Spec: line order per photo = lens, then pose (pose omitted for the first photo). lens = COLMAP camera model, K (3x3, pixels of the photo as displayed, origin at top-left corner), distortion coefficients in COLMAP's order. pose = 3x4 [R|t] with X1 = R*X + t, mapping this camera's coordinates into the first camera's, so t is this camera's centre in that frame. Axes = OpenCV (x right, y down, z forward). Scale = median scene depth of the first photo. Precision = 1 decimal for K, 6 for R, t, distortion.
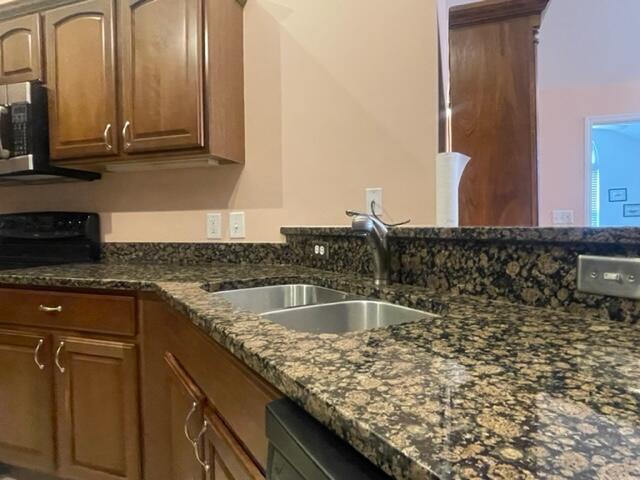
lens RADIAL K [[397.1, 0, 320.6], [0, 397.1, 238.1], [0, 0, 1]] dist [-0.001066, -0.018635]
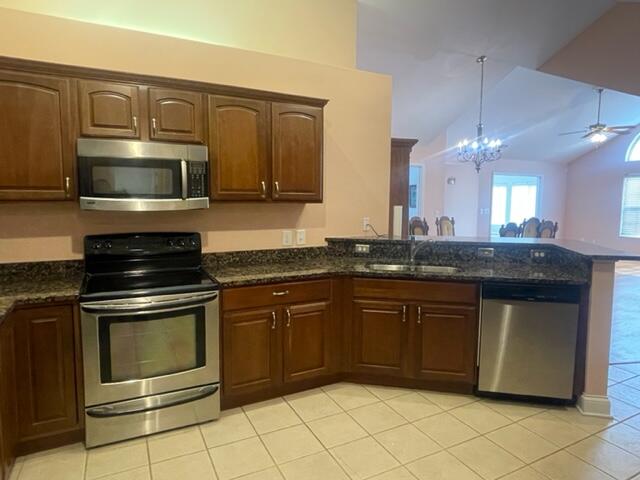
lens RADIAL K [[397.1, 0, 316.1], [0, 397.1, 240.2], [0, 0, 1]] dist [-0.001066, -0.018635]
pose [[0.698681, -0.061860, 0.712754, -1.431345], [0.012764, 0.997174, 0.074033, -0.150616], [-0.715320, -0.042628, 0.697496, -0.282312]]
